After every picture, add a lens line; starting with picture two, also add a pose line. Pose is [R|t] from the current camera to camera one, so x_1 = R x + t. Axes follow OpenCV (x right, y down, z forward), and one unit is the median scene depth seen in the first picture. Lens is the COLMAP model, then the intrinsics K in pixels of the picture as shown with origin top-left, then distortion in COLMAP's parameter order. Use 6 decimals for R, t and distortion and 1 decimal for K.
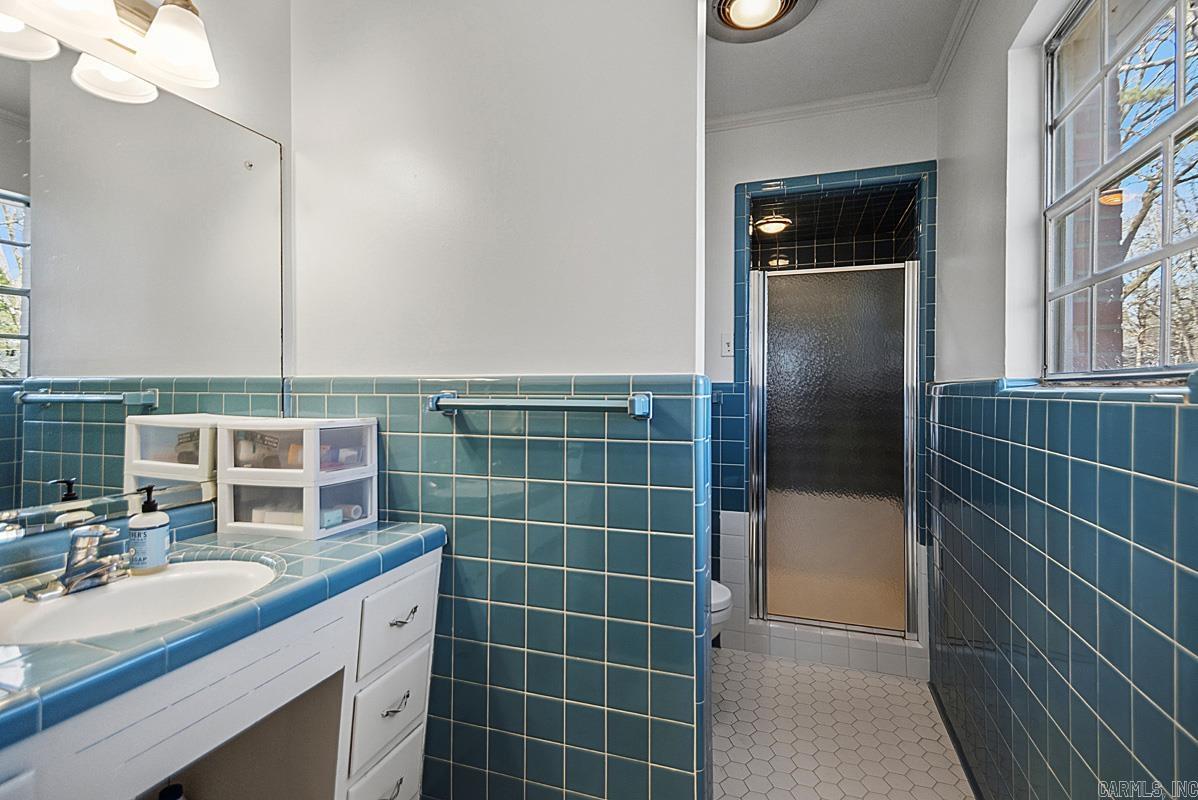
lens RADIAL K [[571.2, 0, 598.2], [0, 571.2, 392.4], [0, 0, 1]] dist [-0.000469, -0.000980]
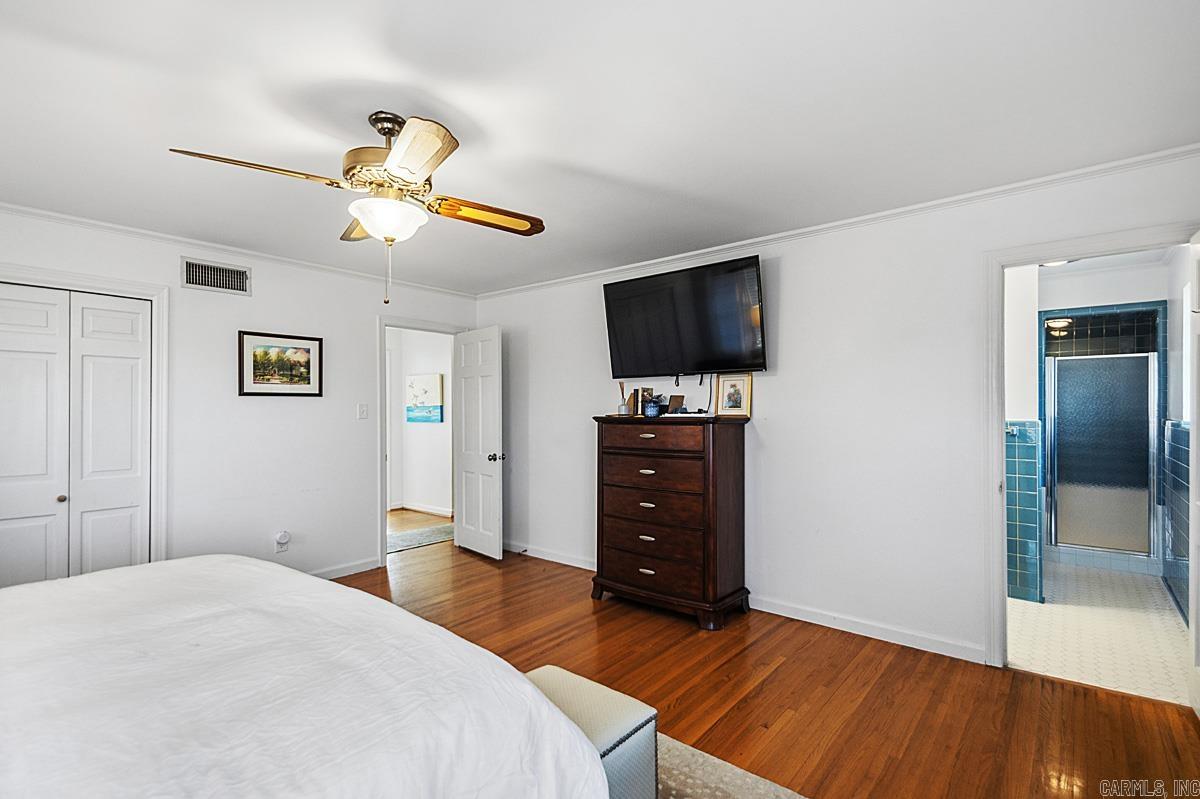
lens RADIAL K [[572.2, 0, 604.3], [0, 572.2, 404.9], [0, 0, 1]] dist [-0.000469, -0.000980]
pose [[0.942120, -0.001852, -0.335270, -0.497002], [0.000010, 0.999985, -0.005495, -0.050654], [0.335275, 0.005174, 0.942106, -1.321265]]
